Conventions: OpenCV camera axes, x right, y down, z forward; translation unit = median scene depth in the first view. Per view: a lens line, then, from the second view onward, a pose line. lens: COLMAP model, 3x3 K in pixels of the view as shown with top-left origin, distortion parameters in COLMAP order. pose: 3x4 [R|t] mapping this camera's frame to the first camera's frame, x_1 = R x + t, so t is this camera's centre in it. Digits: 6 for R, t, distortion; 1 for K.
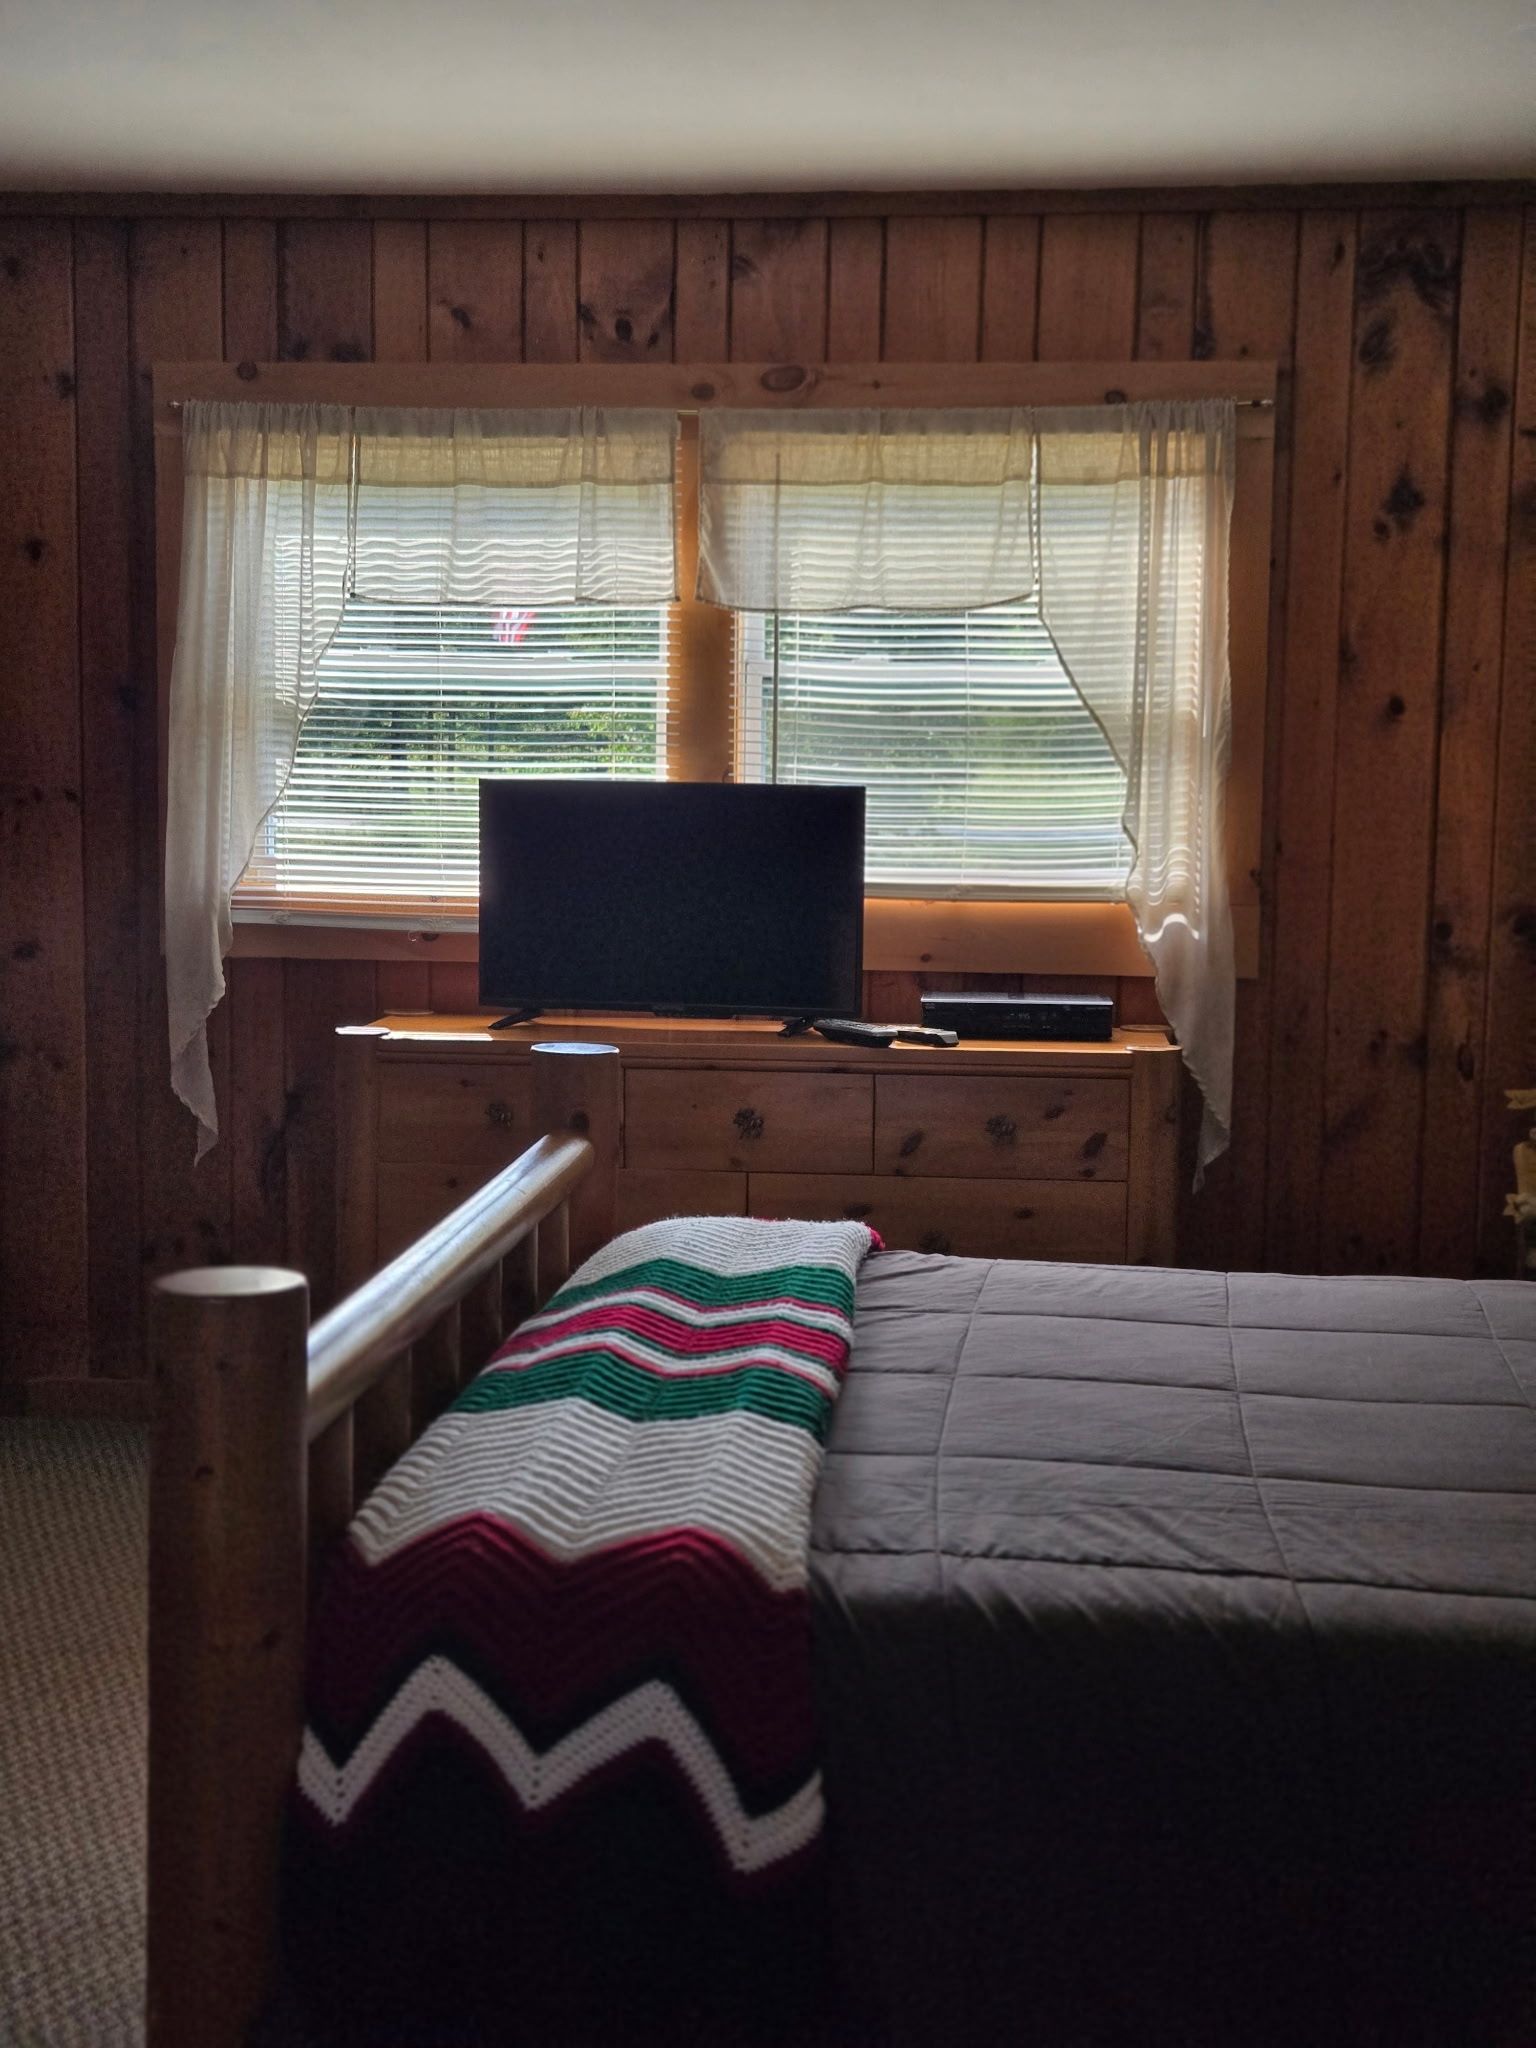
lens RADIAL K [[2772.5, 0, 776.5], [0, 2772.5, 1022.6], [0, 0, 1]] dist [0.065967, 0.000000]
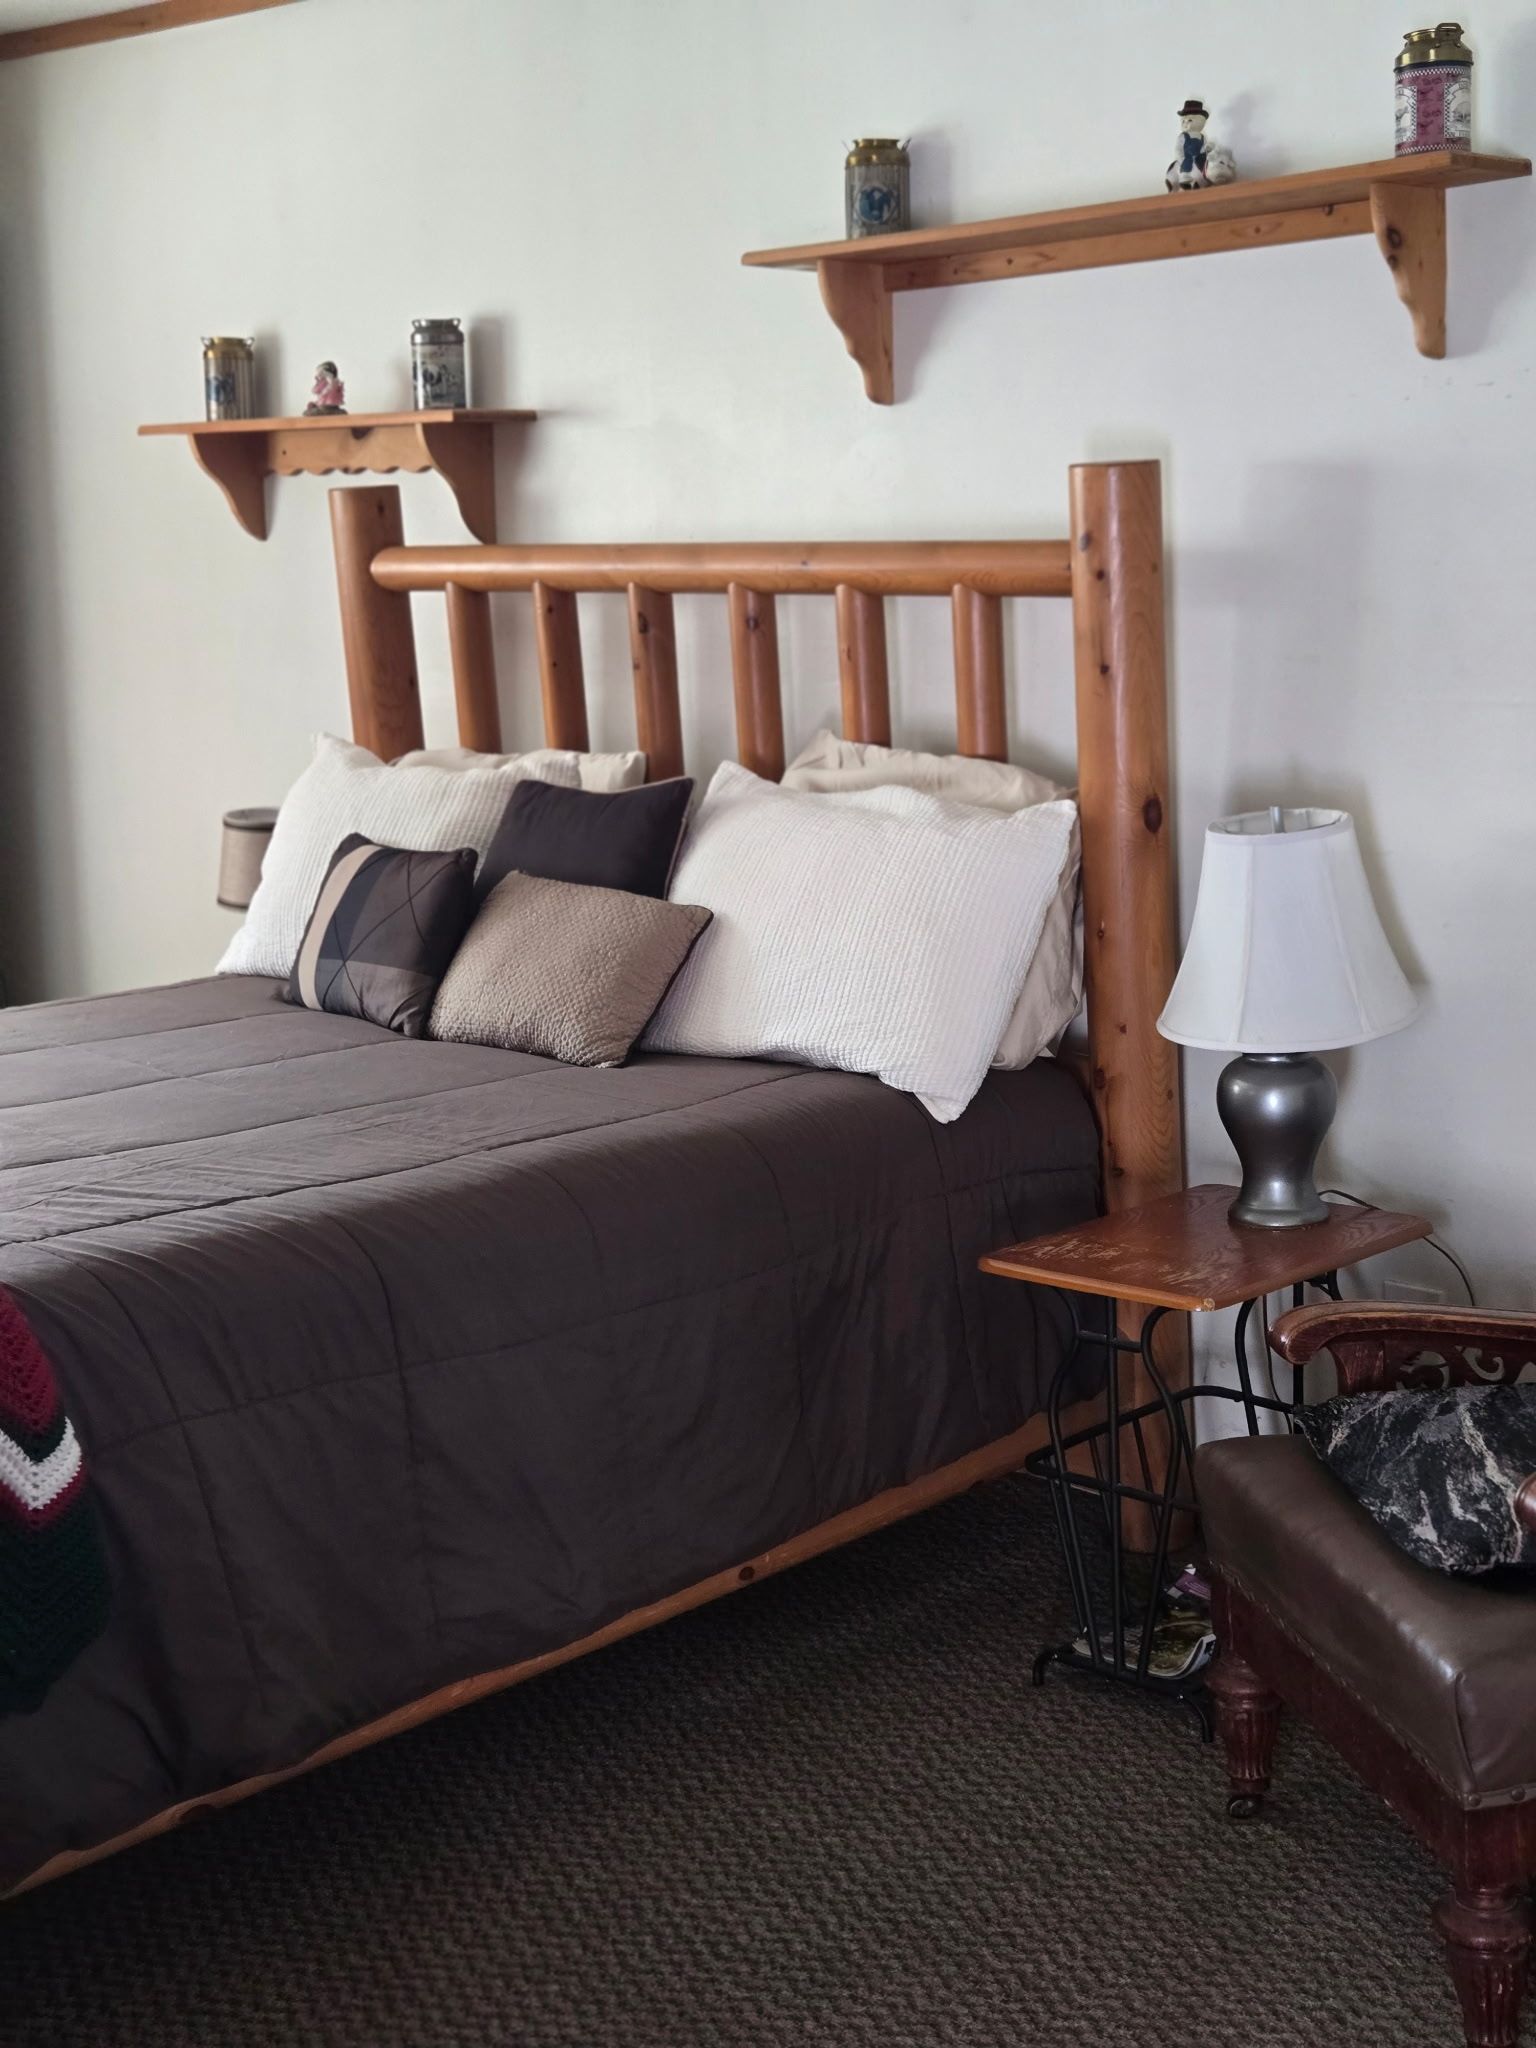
lens RADIAL K [[2629.4, 0, 835.2], [0, 2629.4, 1019.4], [0, 0, 1]] dist [0.058569, 0.000000]
pose [[0.608002, -0.164025, 0.776807, -0.268173], [0.106719, 0.986431, 0.124759, -0.002325], [-0.786730, 0.007046, 0.617257, 0.014587]]
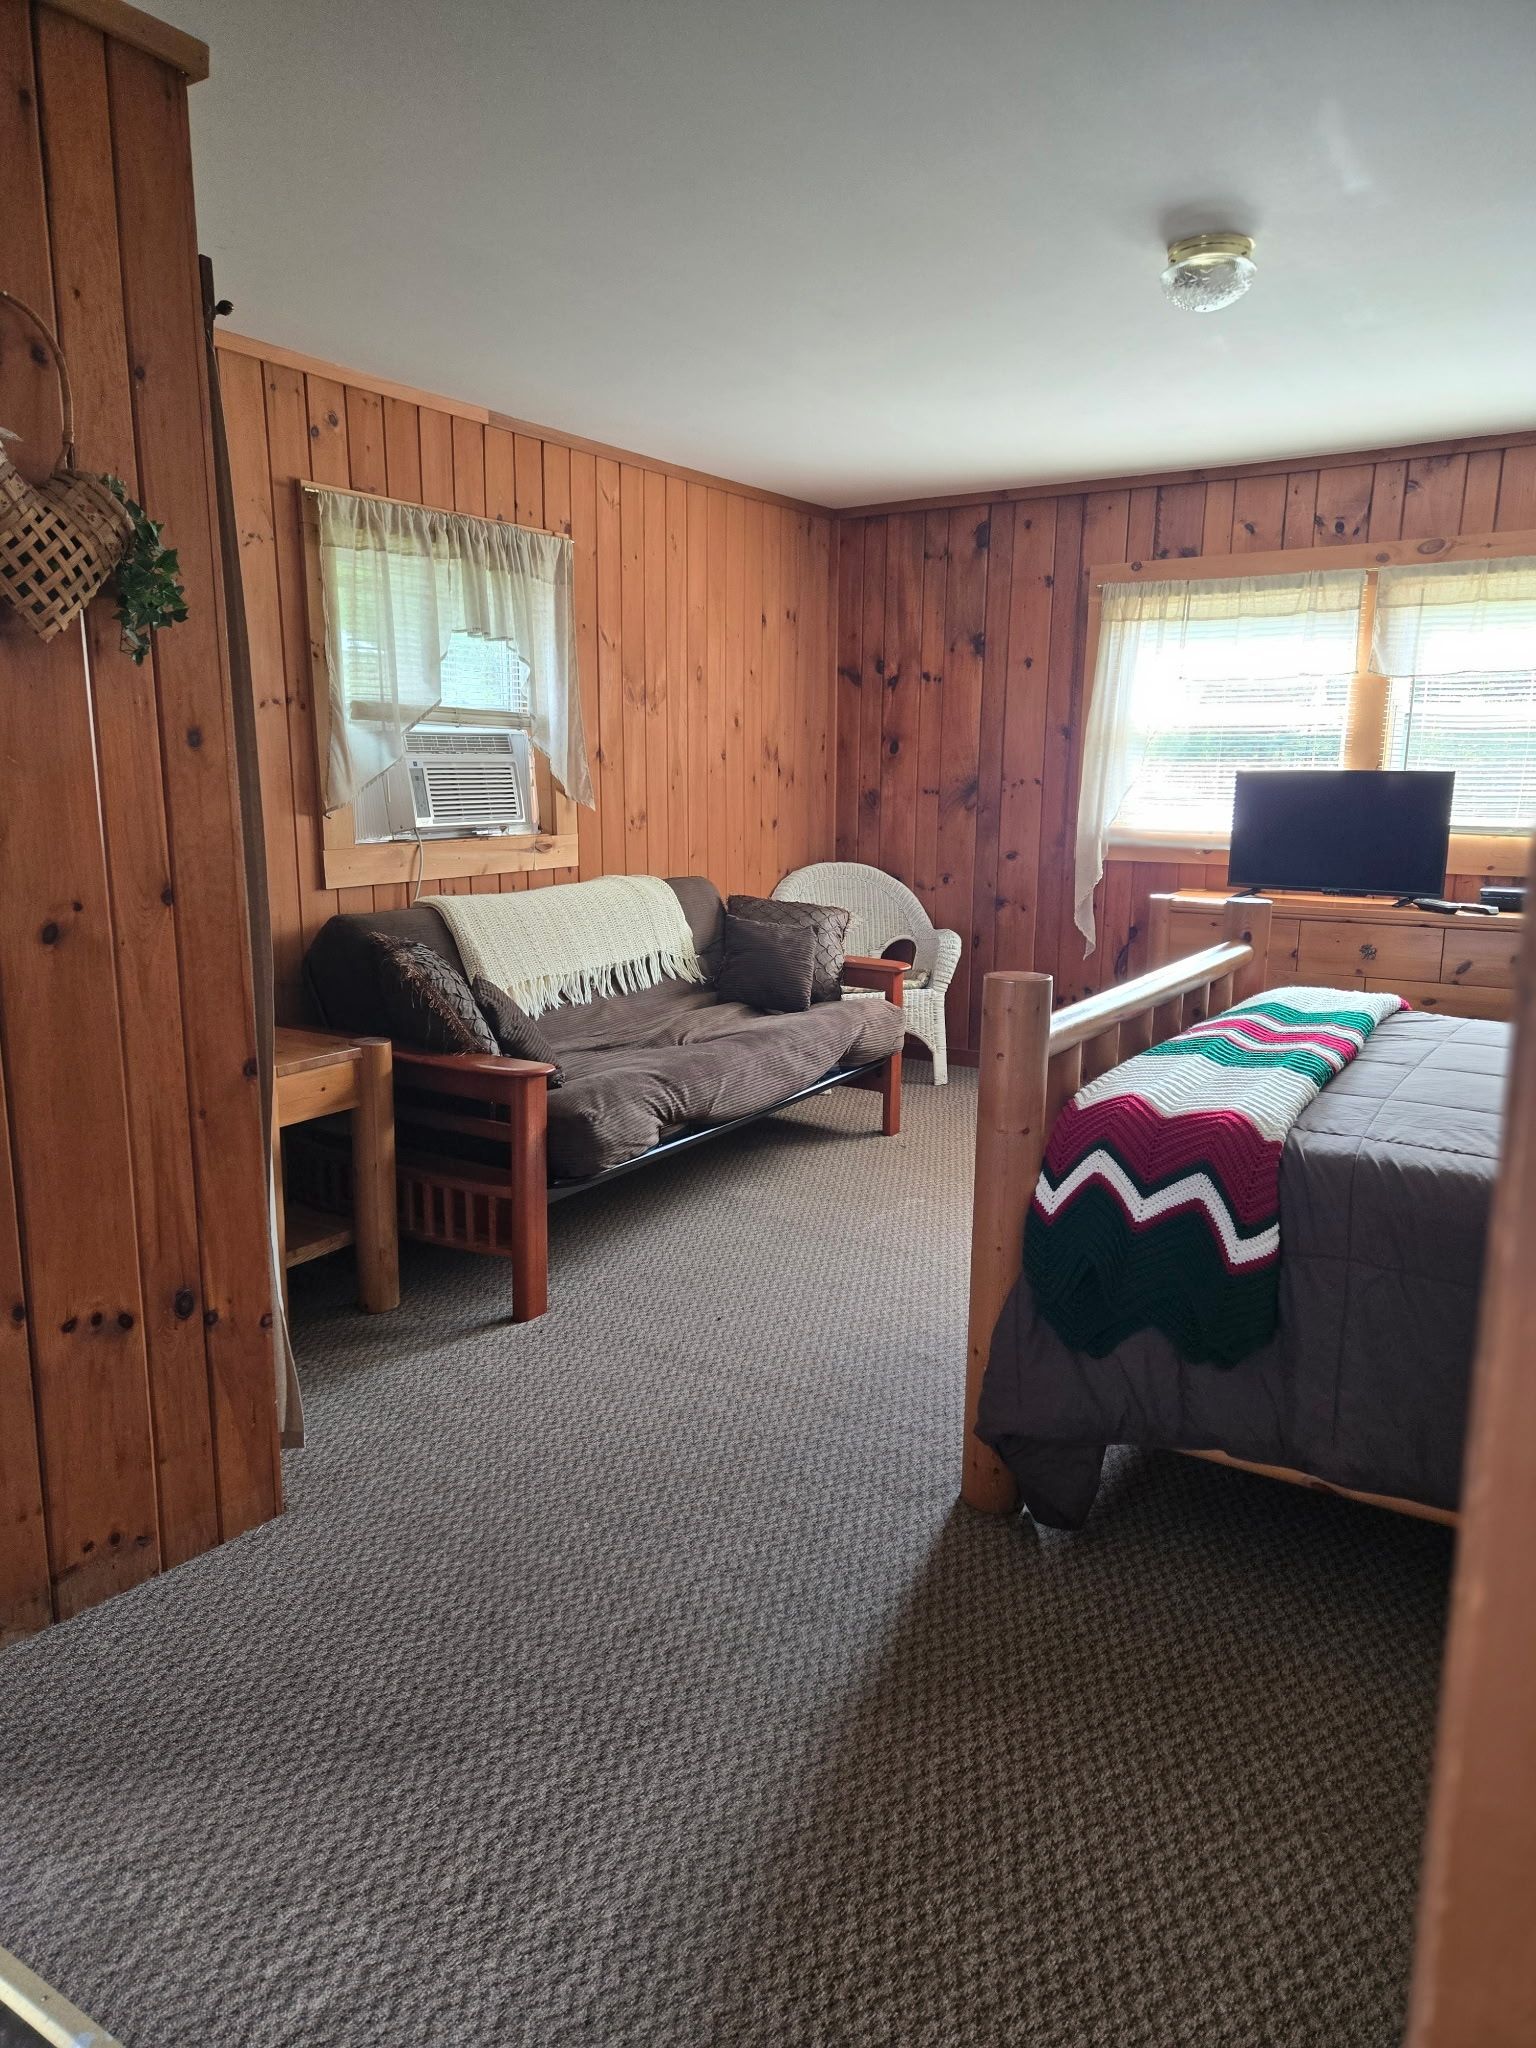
lens RADIAL K [[1376.9, 0, 758.6], [0, 1376.9, 1043.4], [0, 0, 1]] dist [0.069954, -0.058132]
pose [[0.887630, 0.085562, -0.452540, 0.055228], [-0.042219, 0.993571, 0.105044, 0.015654], [0.458618, -0.074135, 0.885536, -0.044987]]
